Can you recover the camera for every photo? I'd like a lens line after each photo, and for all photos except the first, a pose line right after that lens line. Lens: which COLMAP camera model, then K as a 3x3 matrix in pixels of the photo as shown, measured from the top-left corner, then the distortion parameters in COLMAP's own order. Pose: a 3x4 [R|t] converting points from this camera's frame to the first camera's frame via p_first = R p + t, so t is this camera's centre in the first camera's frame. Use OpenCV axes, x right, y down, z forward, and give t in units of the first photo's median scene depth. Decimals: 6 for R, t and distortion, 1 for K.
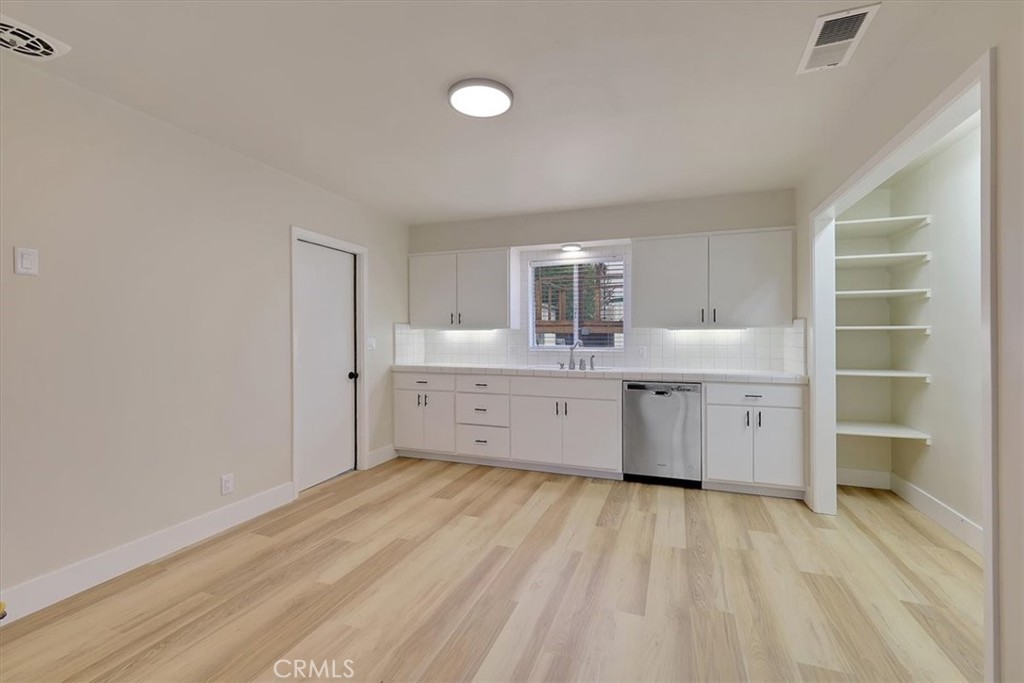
lens RADIAL K [[449.0, 0, 514.1], [0, 449.0, 339.4], [0, 0, 1]] dist [0.002413, 0.000398]
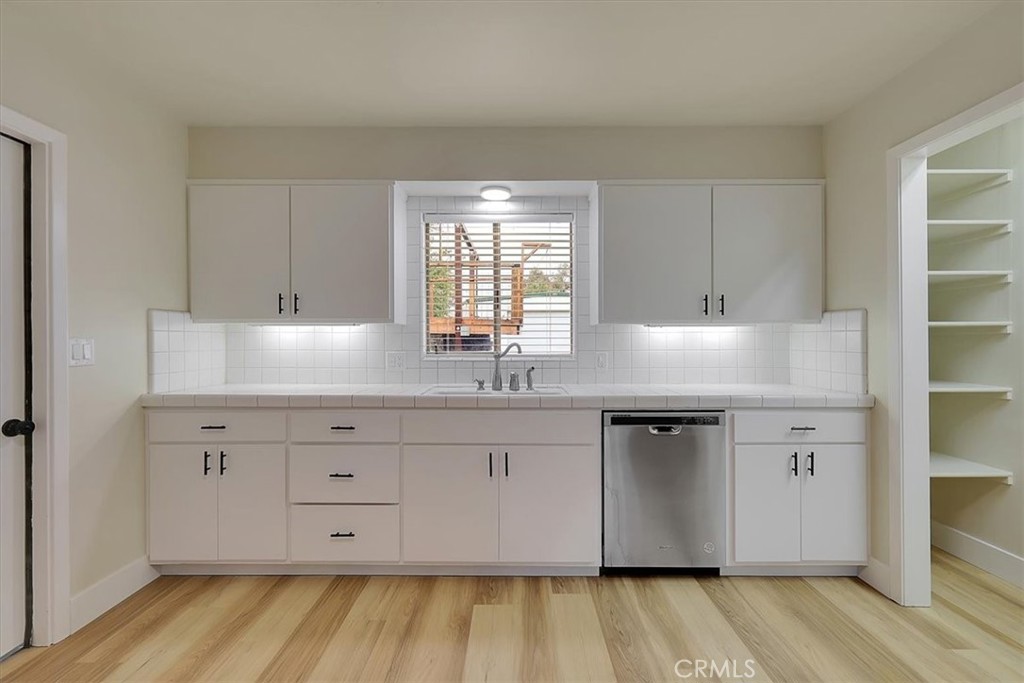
lens RADIAL K [[449.0, 0, 514.1], [0, 449.0, 339.4], [0, 0, 1]] dist [0.002413, 0.000398]
pose [[0.940866, -0.000536, 0.338778, -0.066521], [0.002560, 0.999981, -0.005526, 0.000748], [-0.338769, 0.006066, 0.940850, 0.463596]]
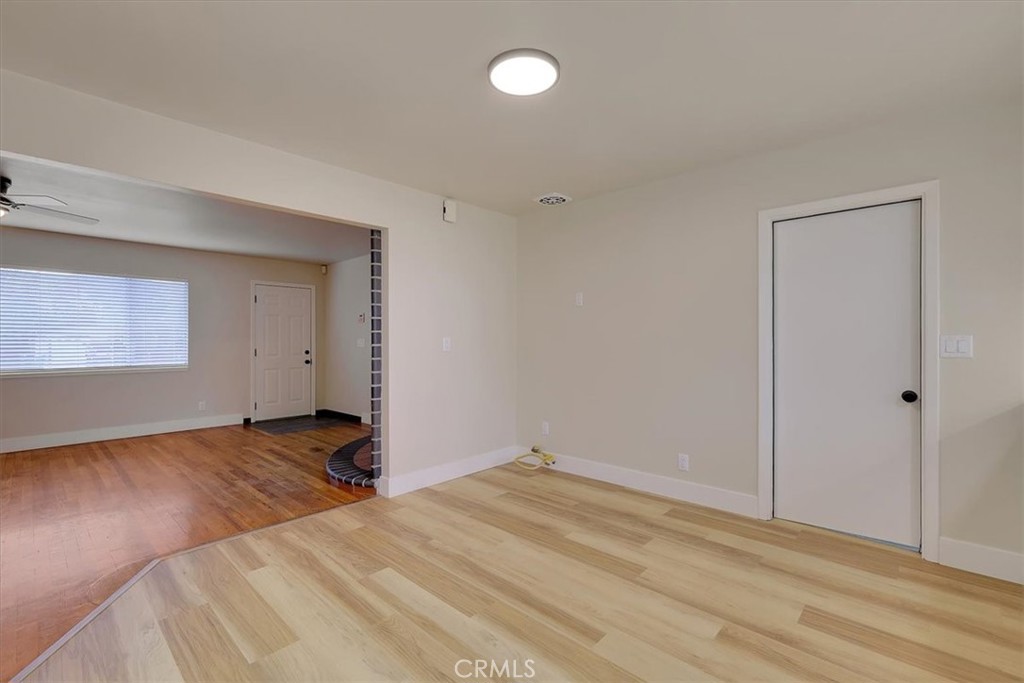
lens RADIAL K [[449.0, 0, 514.1], [0, 449.0, 339.4], [0, 0, 1]] dist [0.002413, 0.000398]
pose [[-0.391749, 0.002605, -0.920069, 0.447516], [0.000212, 0.999996, 0.002741, -0.000468], [0.920072, 0.000879, -0.391748, 0.776076]]
